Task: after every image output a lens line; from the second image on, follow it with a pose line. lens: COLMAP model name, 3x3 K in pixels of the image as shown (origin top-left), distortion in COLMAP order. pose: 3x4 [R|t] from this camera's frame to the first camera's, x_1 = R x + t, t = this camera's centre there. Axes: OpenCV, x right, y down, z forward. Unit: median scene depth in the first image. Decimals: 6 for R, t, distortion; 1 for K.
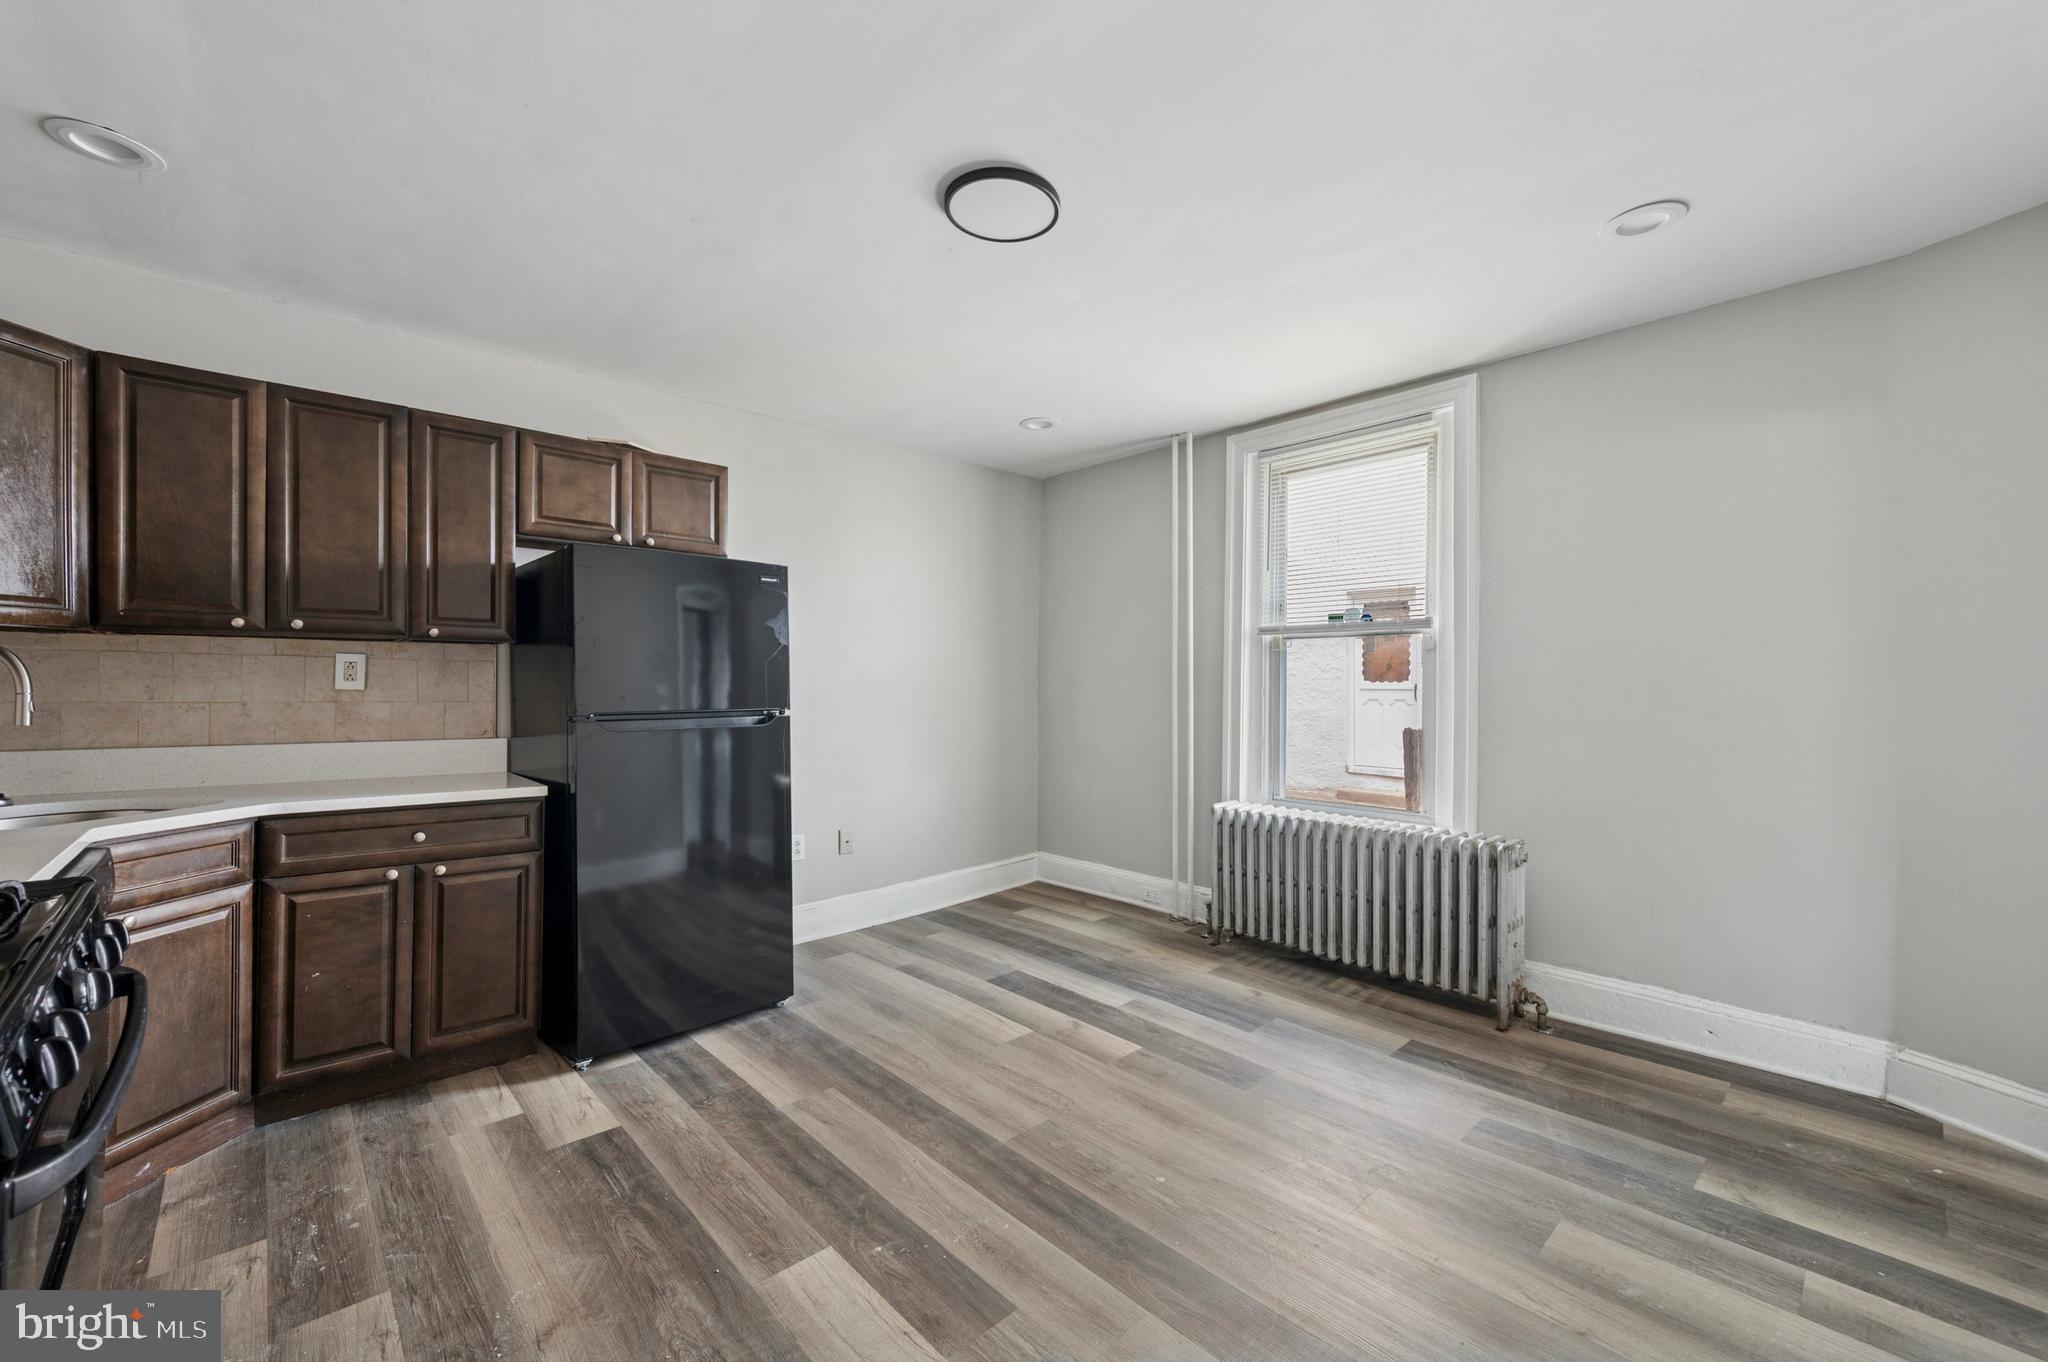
lens RADIAL K [[834.1, 0, 1016.0], [0, 834.1, 687.6], [0, 0, 1]] dist [0.000684, 0.001097]
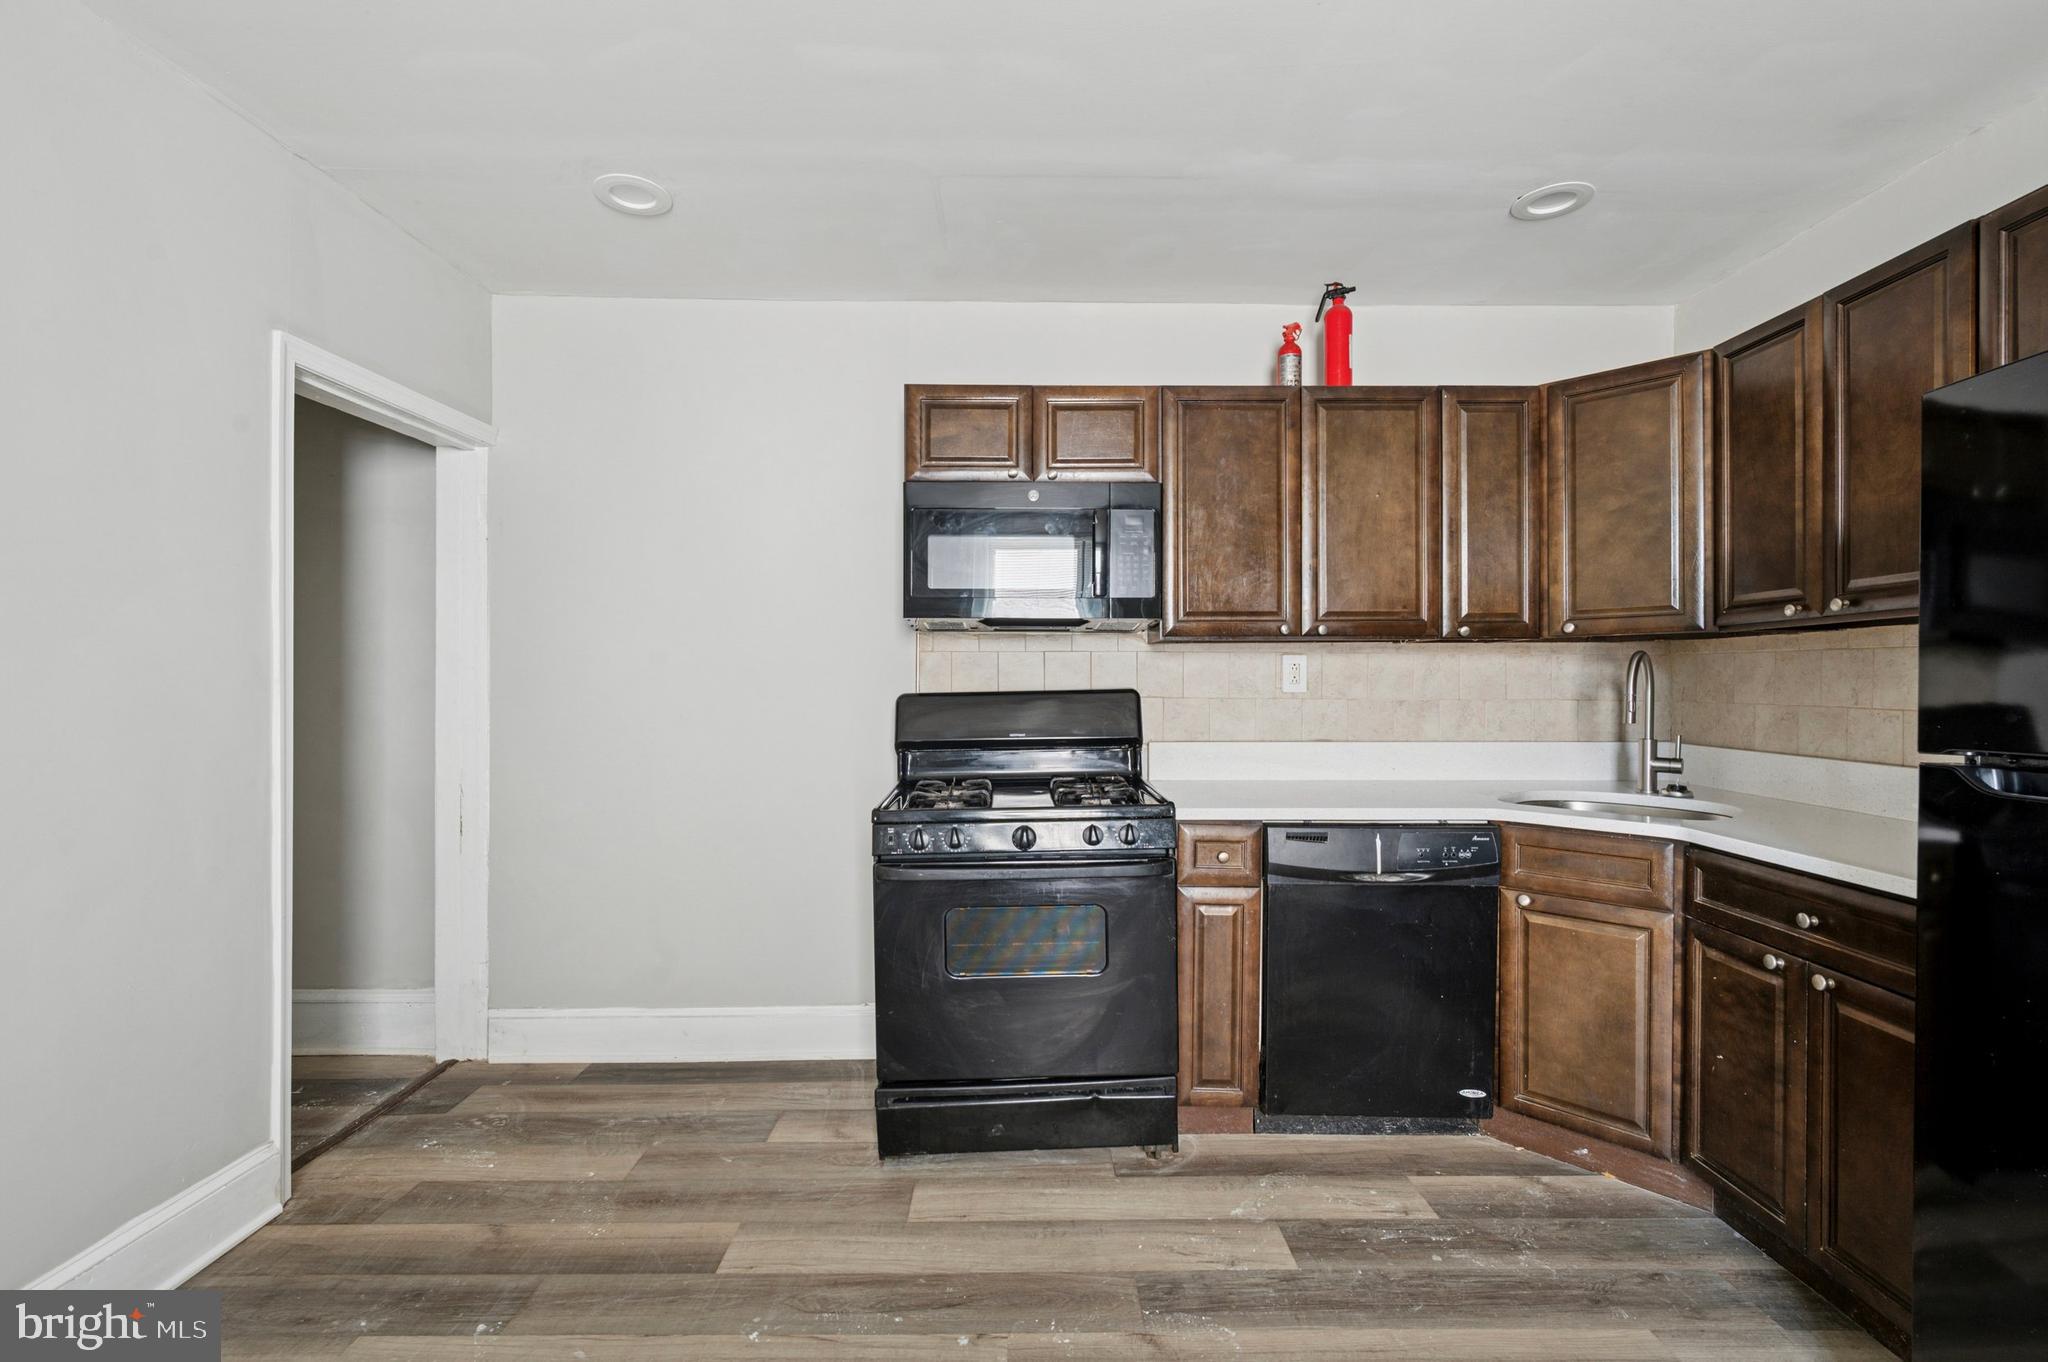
lens RADIAL K [[912.0, 0, 1026.1], [0, 912.0, 683.8], [0, 0, 1]] dist [0.001650, 0.000515]
pose [[-0.655767, -0.006628, -0.754934, 0.208669], [-0.006472, 0.999974, -0.003158, 0.001209], [0.754935, 0.002815, -0.655793, 0.936987]]
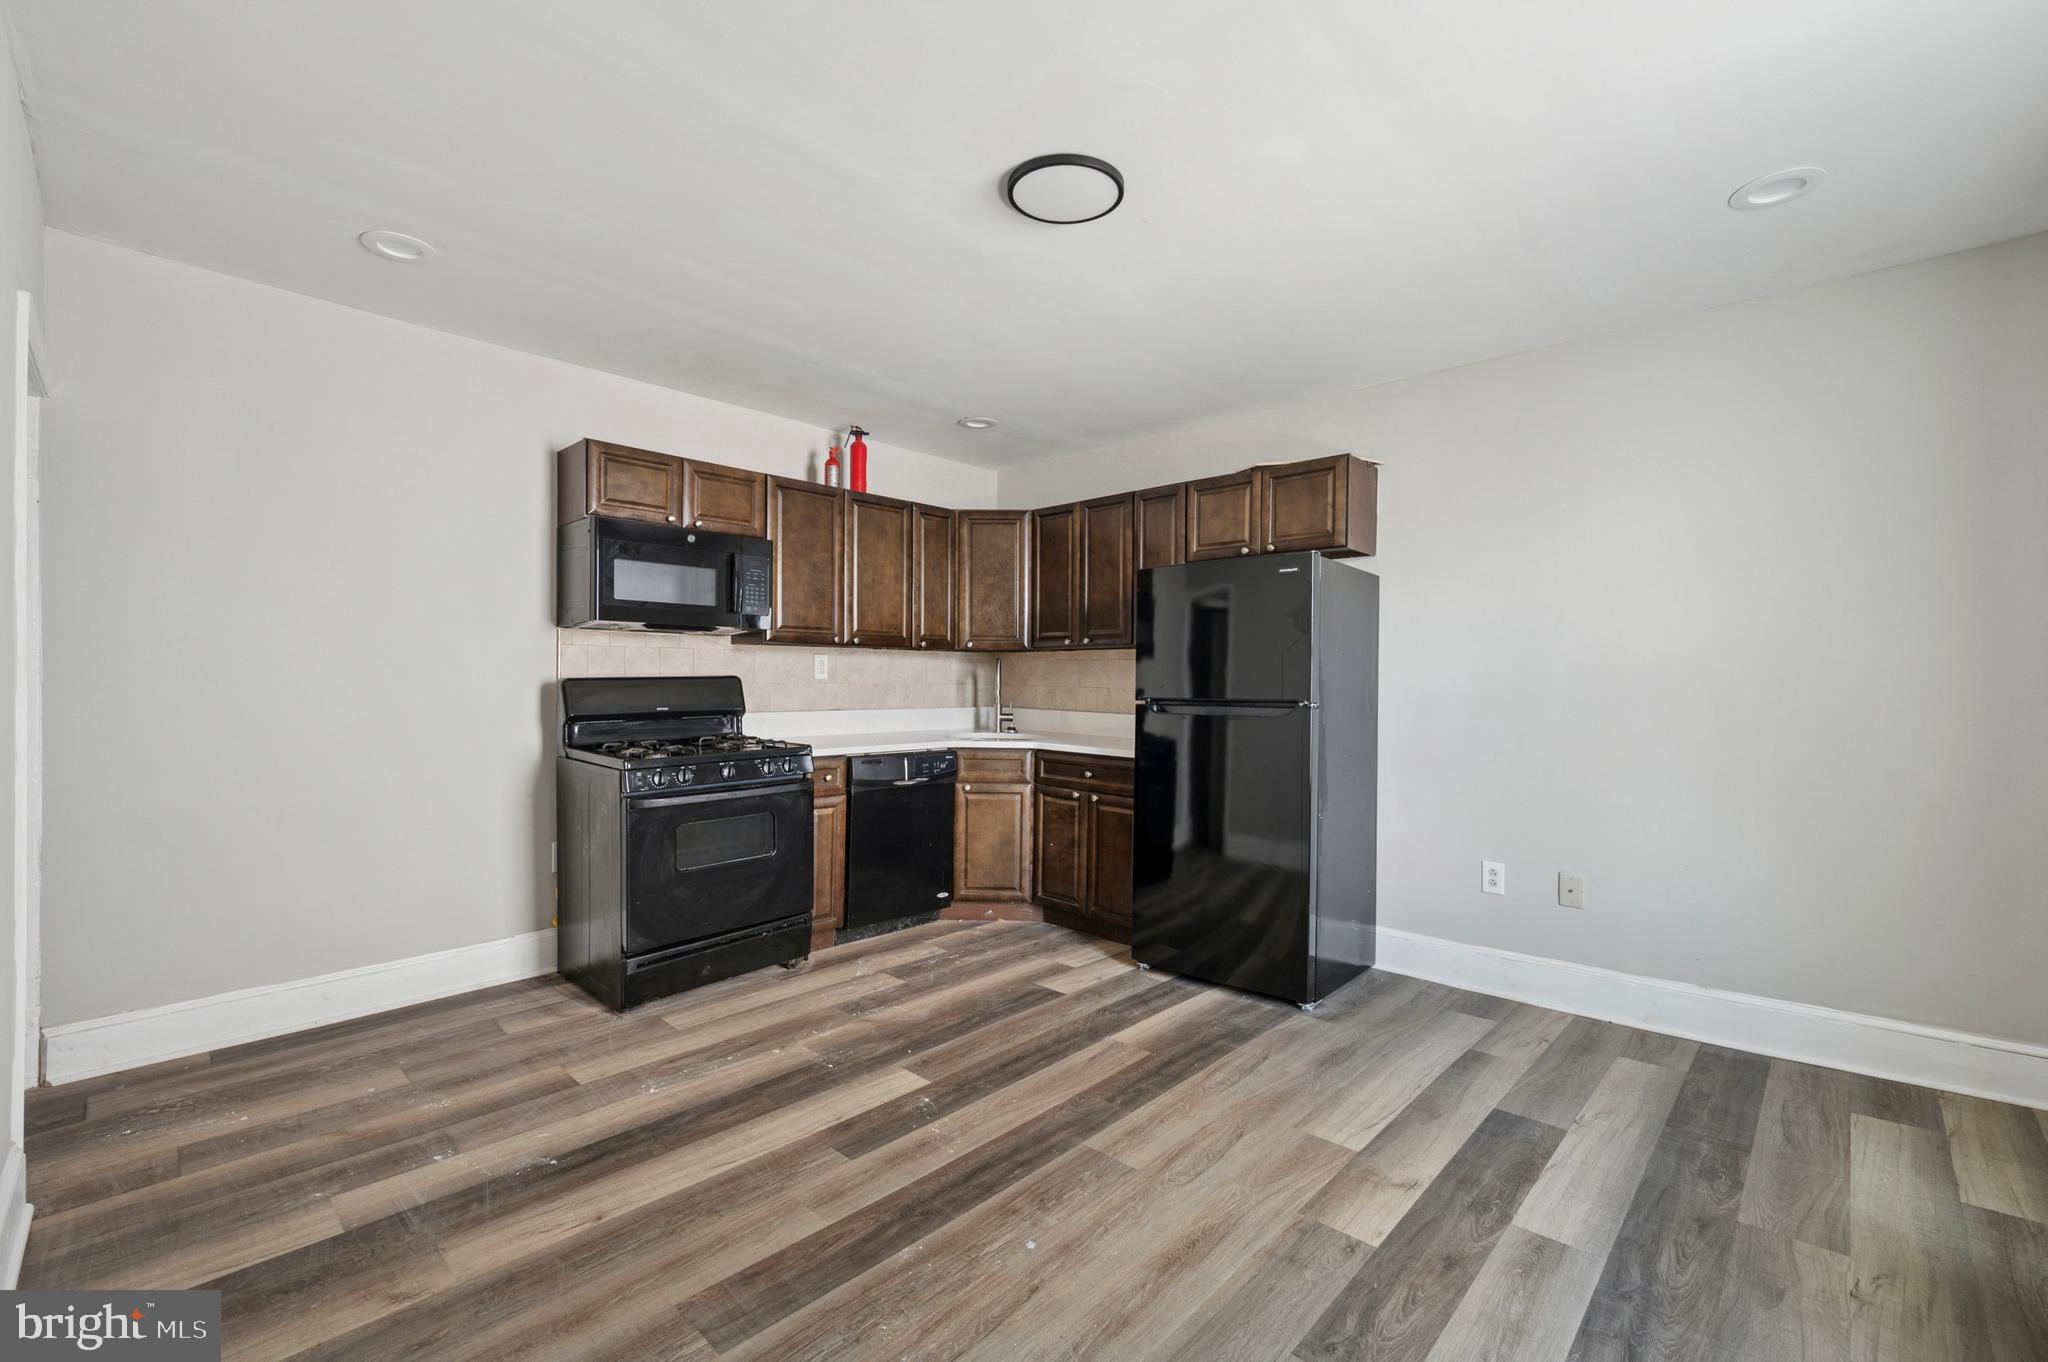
lens RADIAL K [[845.2, 0, 1006.8], [0, 845.2, 682.4], [0, 0, 1]] dist [0.000393, -0.000074]
pose [[0.062476, -0.000524, -0.998046, 0.786901], [-0.010984, 0.999939, -0.001212, 0.011193], [0.997986, 0.011038, 0.062467, 0.696751]]
